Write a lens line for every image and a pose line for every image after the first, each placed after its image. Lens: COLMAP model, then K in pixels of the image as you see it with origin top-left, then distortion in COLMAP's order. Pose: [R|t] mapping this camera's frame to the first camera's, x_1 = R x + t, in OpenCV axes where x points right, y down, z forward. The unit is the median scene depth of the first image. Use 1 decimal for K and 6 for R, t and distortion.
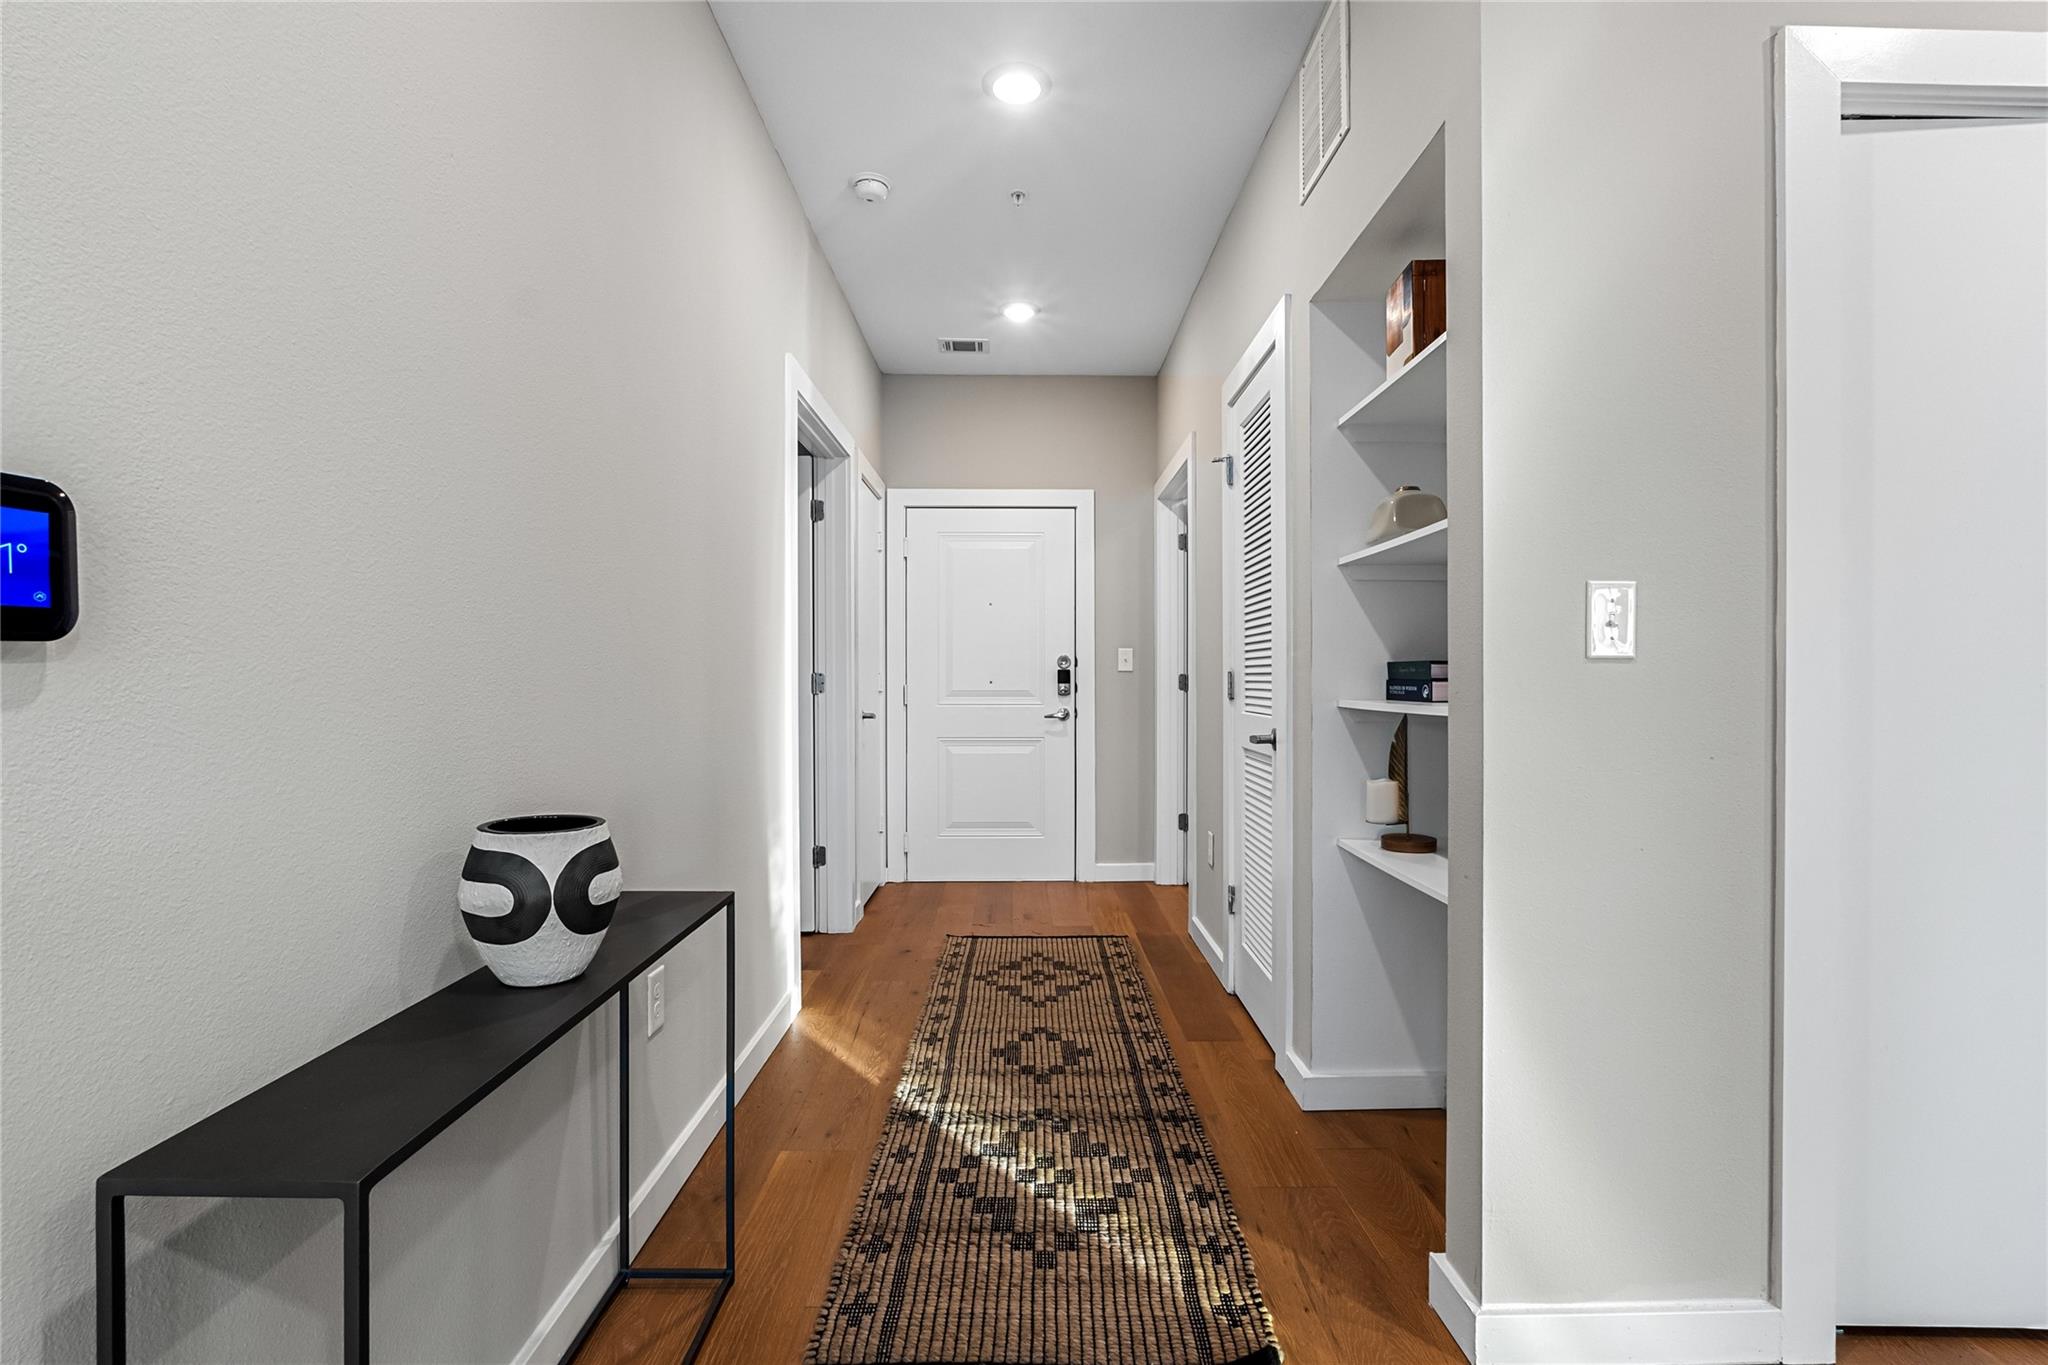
lens RADIAL K [[937.5, 0, 1028.6], [0, 937.5, 670.2], [0, 0, 1]] dist [-0.005422, -0.000652]
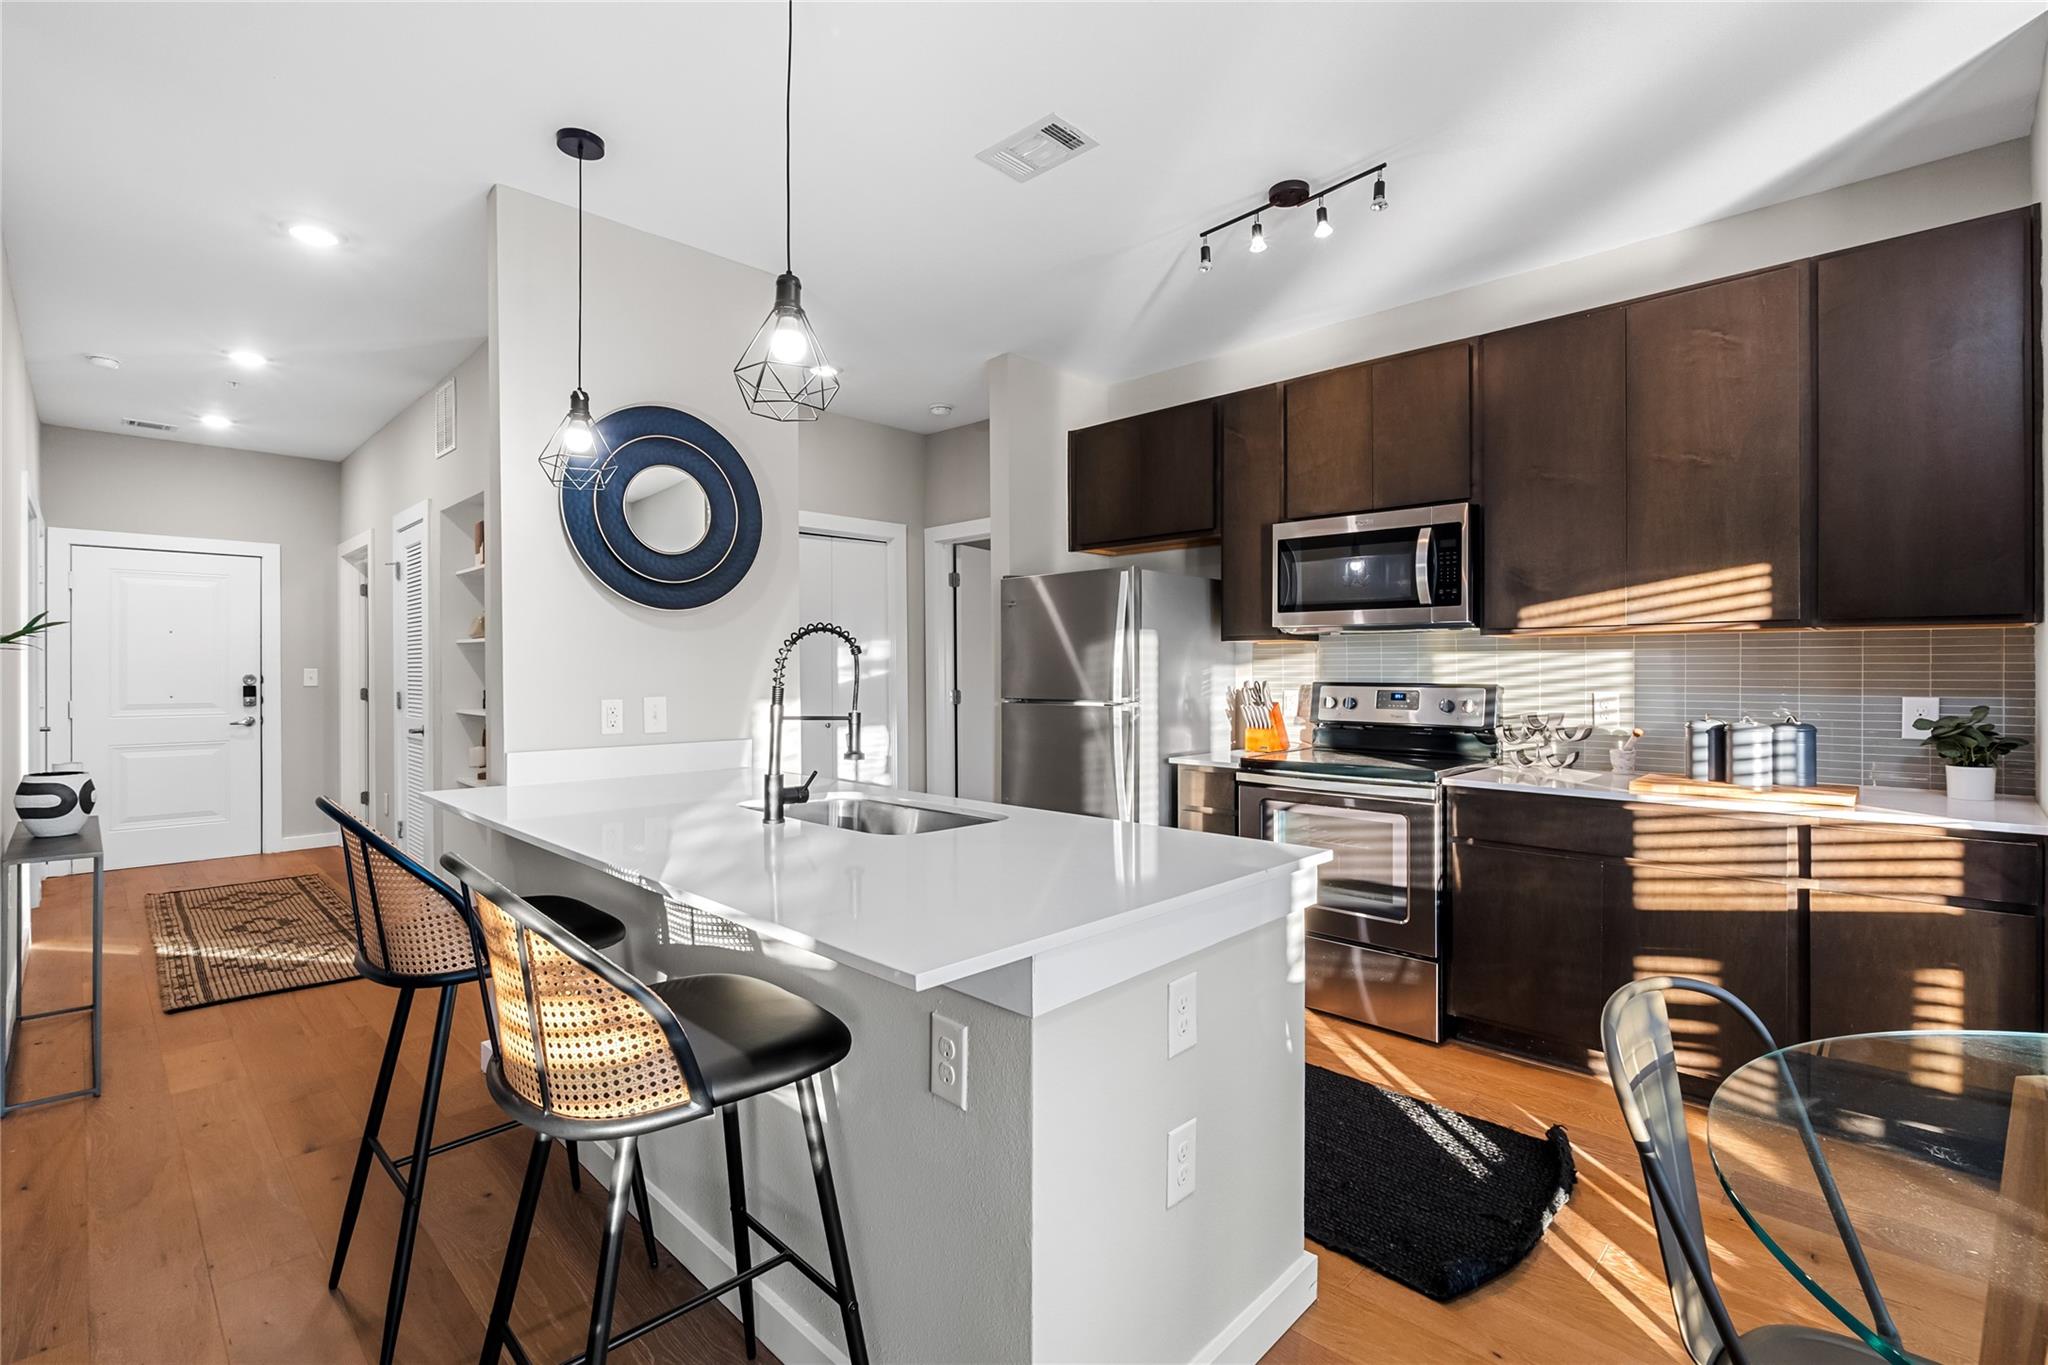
lens RADIAL K [[937.5, 0, 1028.6], [0, 937.5, 670.2], [0, 0, 1]] dist [-0.005422, -0.000652]
pose [[0.709397, -0.002210, 0.704805, -0.176848], [-0.002615, 0.999980, 0.005767, -0.053539], [-0.704804, -0.005935, 0.709377, -1.059457]]
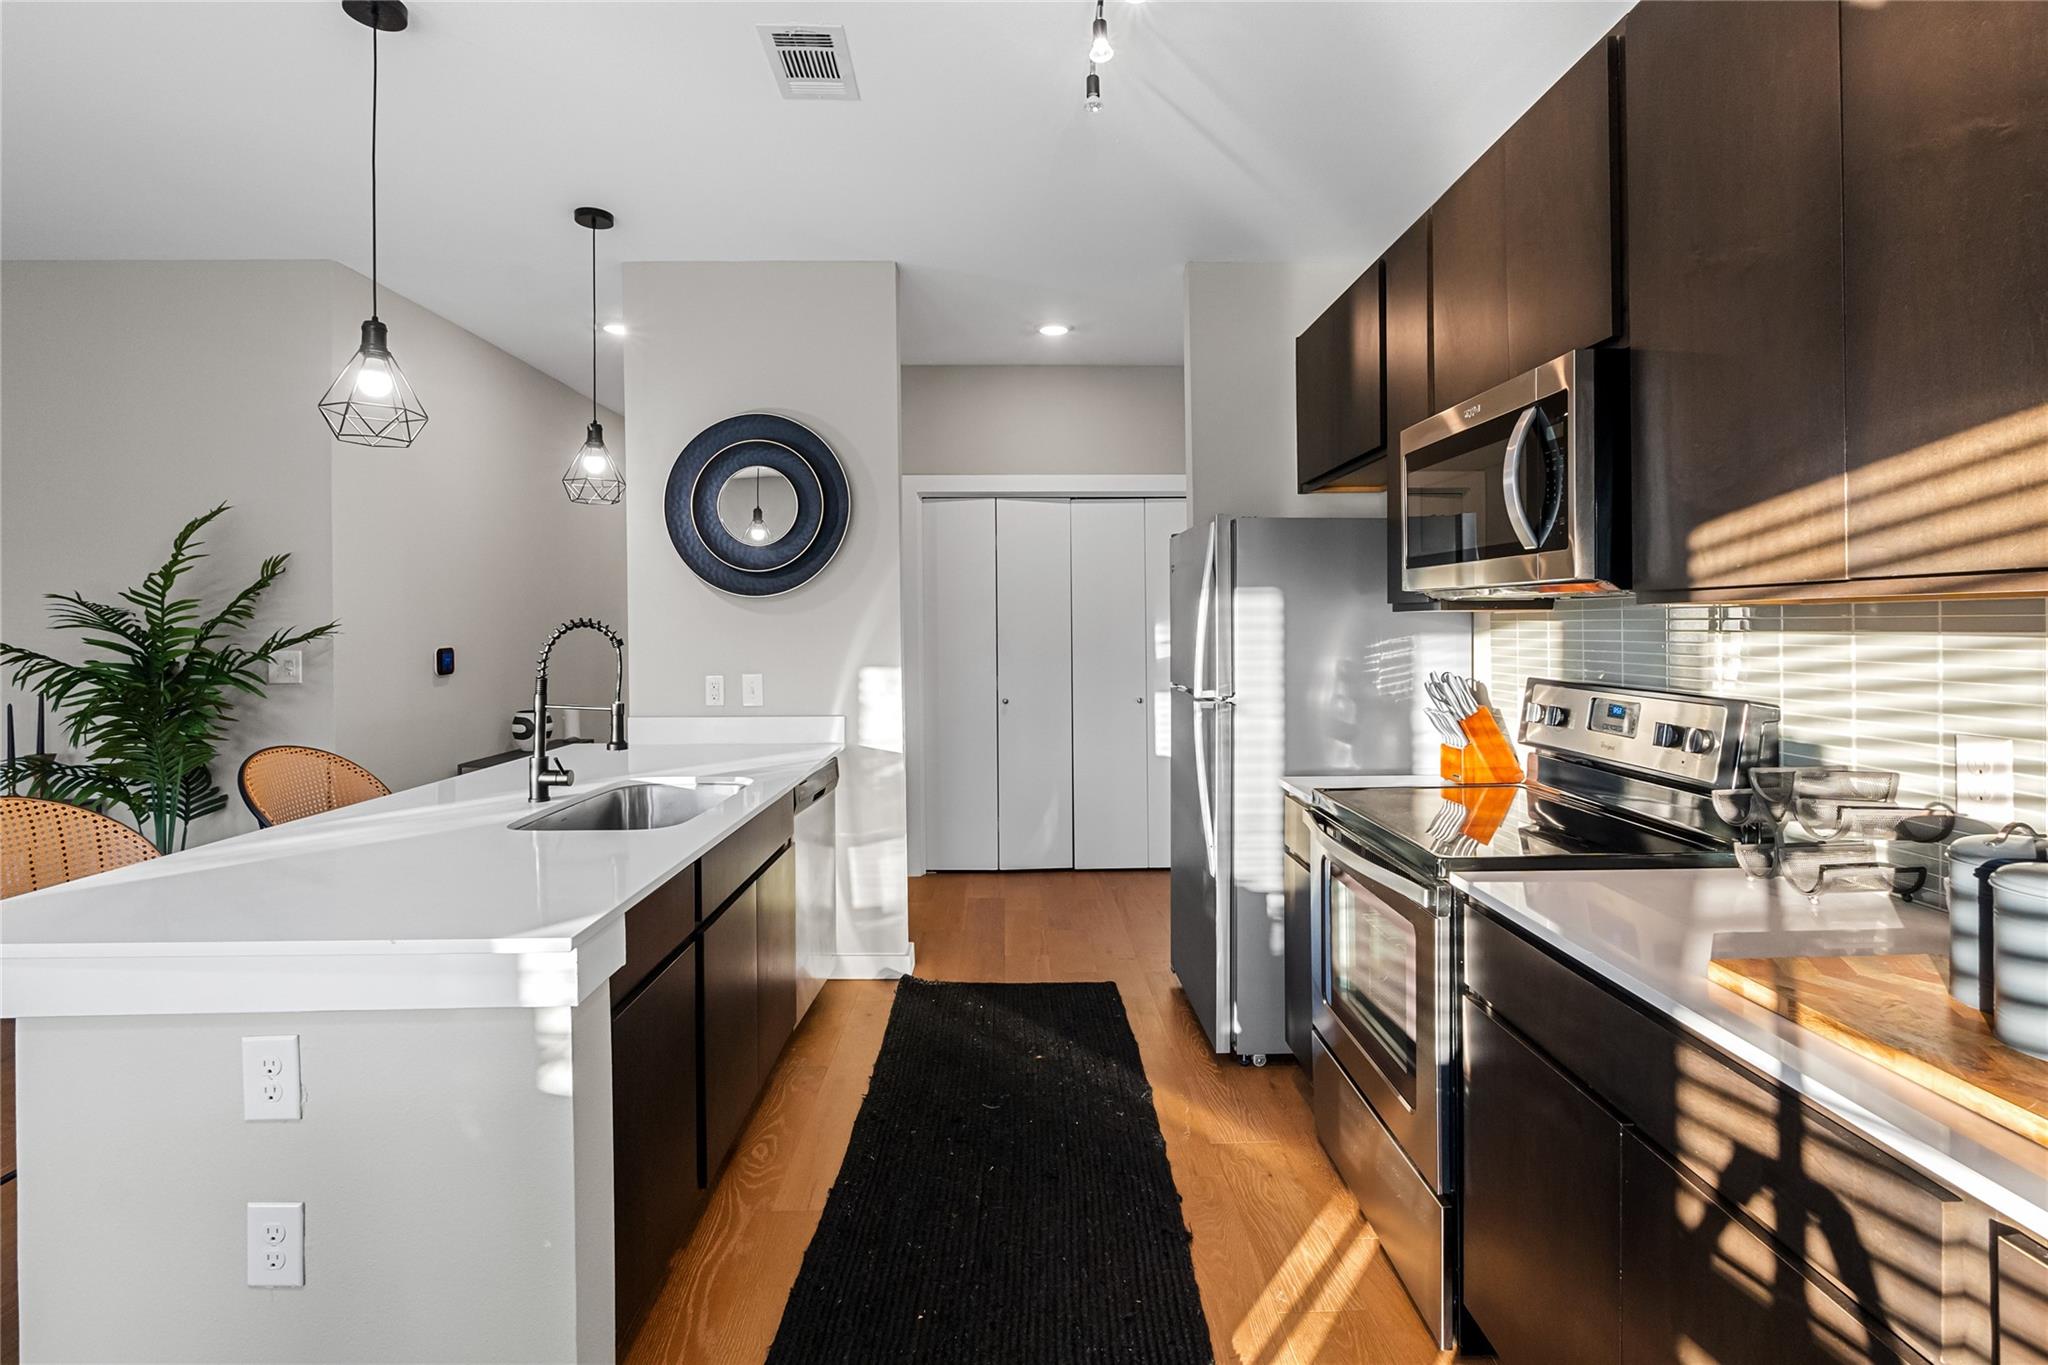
lens RADIAL K [[952.6, 0, 1023.5], [0, 952.6, 631.3], [0, 0, 1]] dist [0.001177, 0.000156]
pose [[0.999976, -0.006957, -0.000546, 0.631396], [0.006964, 0.999880, 0.013861, -0.085341], [0.000450, -0.013864, 0.999904, -1.222821]]
